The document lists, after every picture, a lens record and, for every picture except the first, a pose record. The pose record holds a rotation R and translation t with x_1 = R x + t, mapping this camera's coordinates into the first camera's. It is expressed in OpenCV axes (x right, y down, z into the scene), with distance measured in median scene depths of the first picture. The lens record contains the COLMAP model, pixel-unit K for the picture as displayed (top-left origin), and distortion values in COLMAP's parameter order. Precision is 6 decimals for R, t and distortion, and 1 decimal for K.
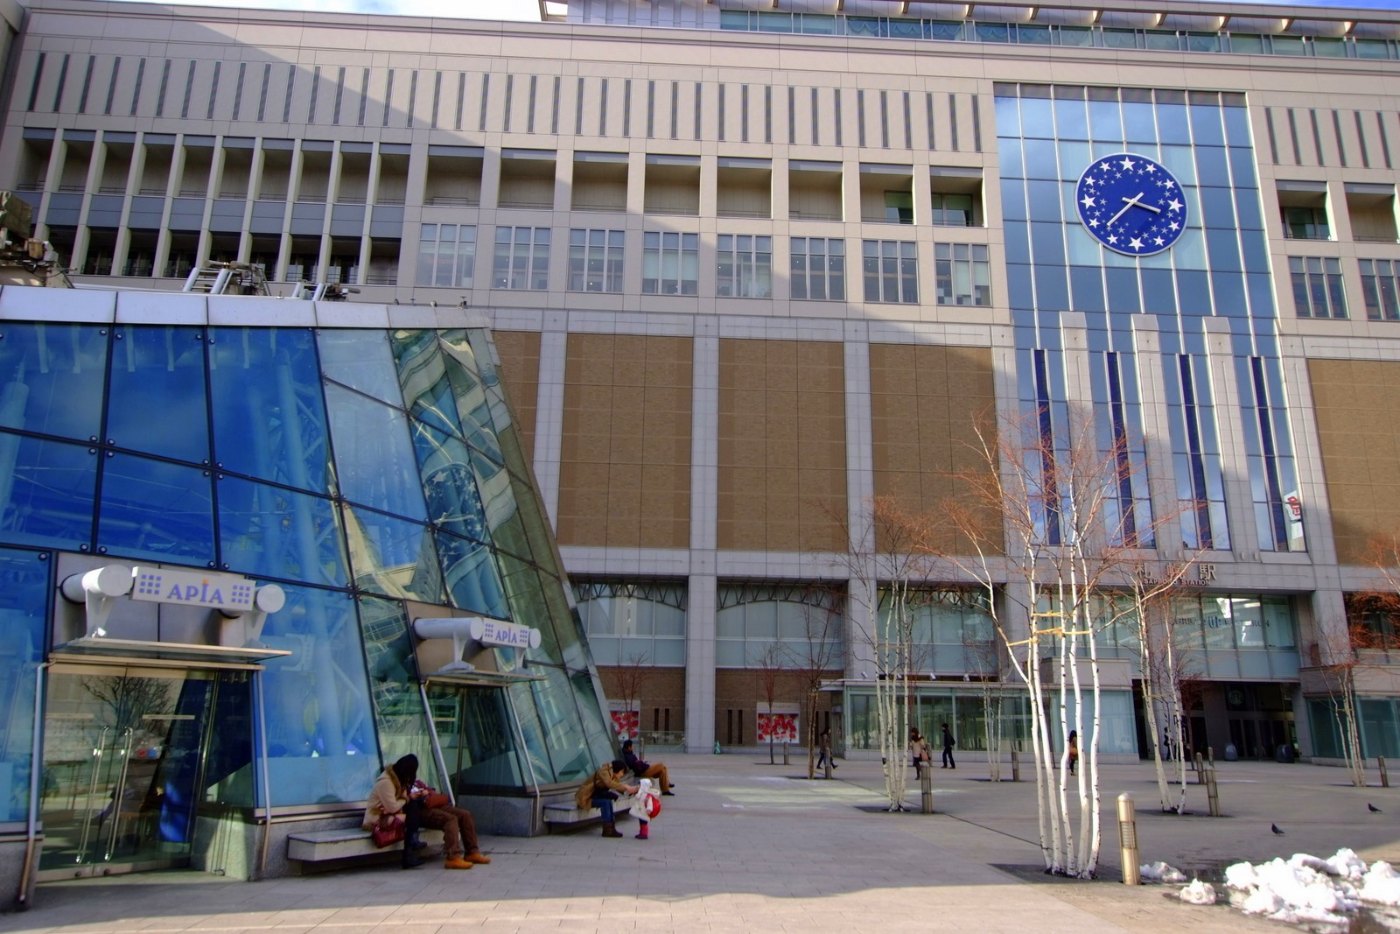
lens RADIAL K [[1099.6, 0, 698.6], [0, 1099.6, 400.5], [0, 0, 1]] dist [-0.009539, -0.001462]
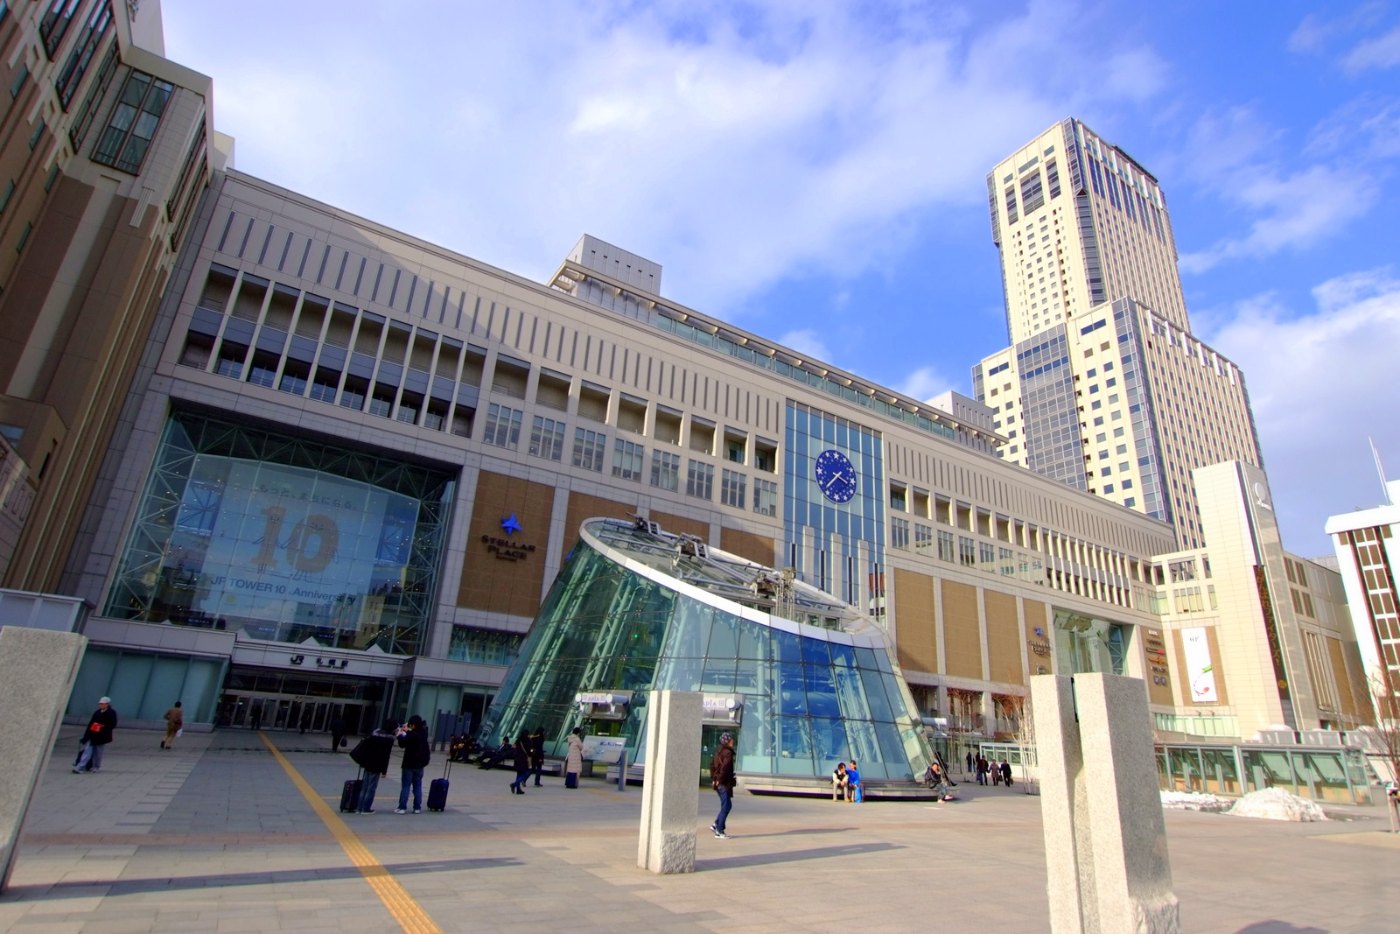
lens RADIAL K [[711.8, 0, 677.5], [0, 711.8, 499.3], [0, 0, 1]] dist [-0.038233, -0.000741]
pose [[0.882972, 0.185210, 0.431344, -0.411964], [-0.176789, 0.982422, -0.059939, -0.012558], [-0.434863, -0.023332, 0.900194, -0.023397]]
